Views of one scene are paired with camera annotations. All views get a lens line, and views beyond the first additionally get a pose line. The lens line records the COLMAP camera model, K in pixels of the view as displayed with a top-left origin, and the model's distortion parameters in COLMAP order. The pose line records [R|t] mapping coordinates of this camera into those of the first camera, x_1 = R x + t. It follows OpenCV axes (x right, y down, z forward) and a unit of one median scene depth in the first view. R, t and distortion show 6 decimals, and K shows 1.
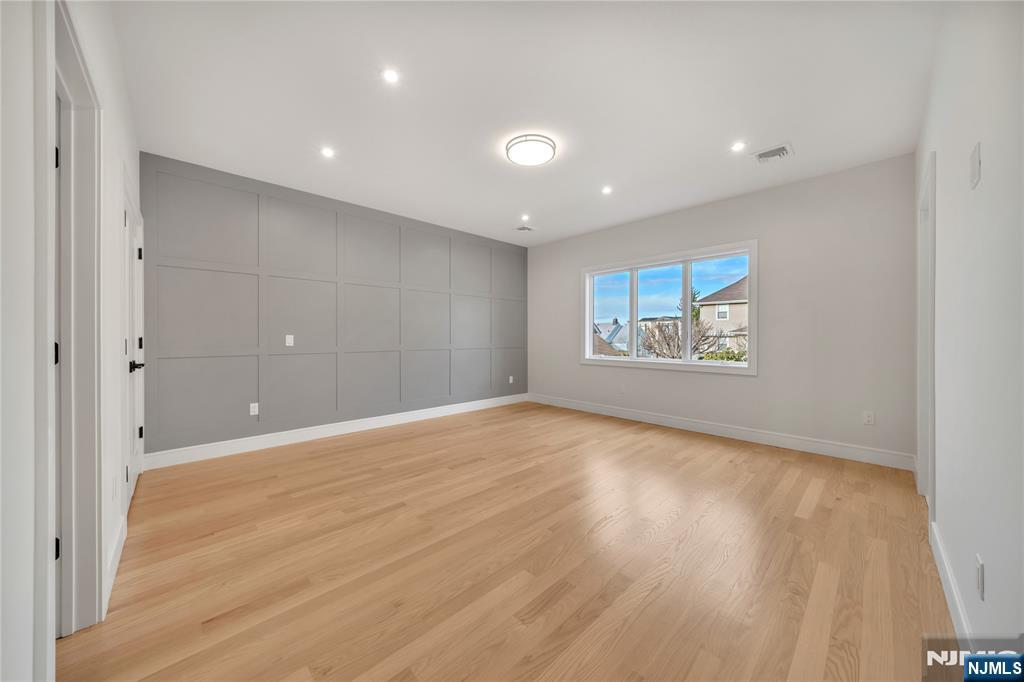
lens RADIAL K [[355.3, 0, 504.6], [0, 355.3, 338.3], [0, 0, 1]] dist [-0.001096, 0.000050]
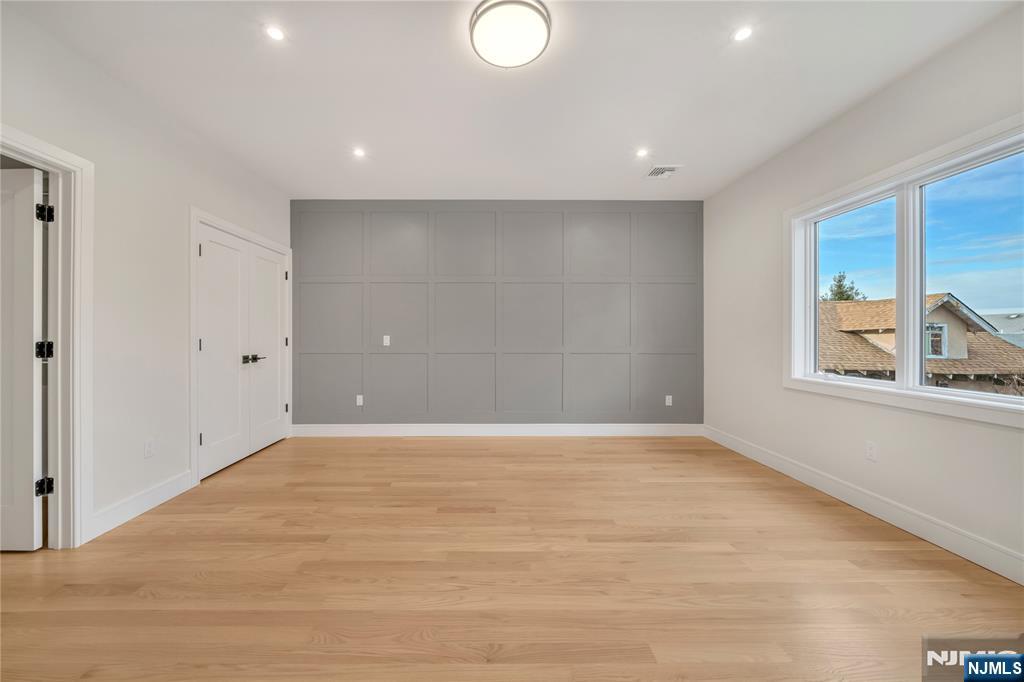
lens RADIAL K [[355.3, 0, 504.6], [0, 355.3, 338.3], [0, 0, 1]] dist [-0.001096, 0.000050]
pose [[0.733954, 0.003355, -0.679191, 0.439841], [-0.004050, 0.999992, 0.000562, -0.003545], [0.679187, 0.002338, 0.733962, 0.504458]]
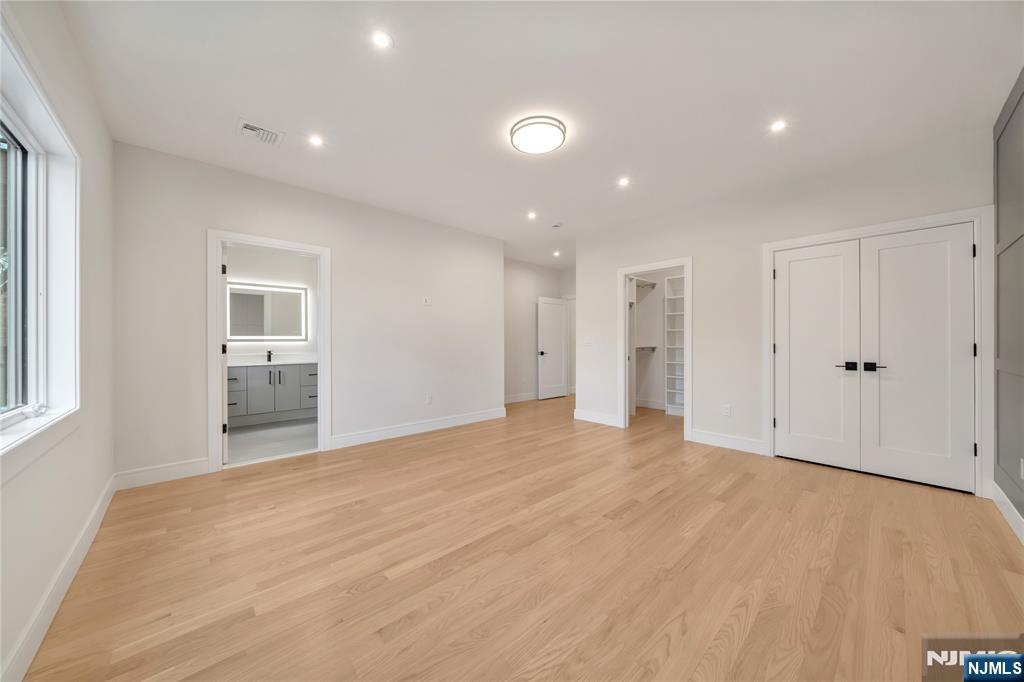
lens RADIAL K [[355.1, 0, 512.0], [0, 355.1, 341.0], [0, 0, 1]] dist [0.000791, 0.000086]
pose [[-0.999999, 0.000039, -0.001296, 0.129717], [0.000041, 0.999998, -0.001957, -0.005426], [0.001296, -0.001957, -0.999997, 1.737446]]
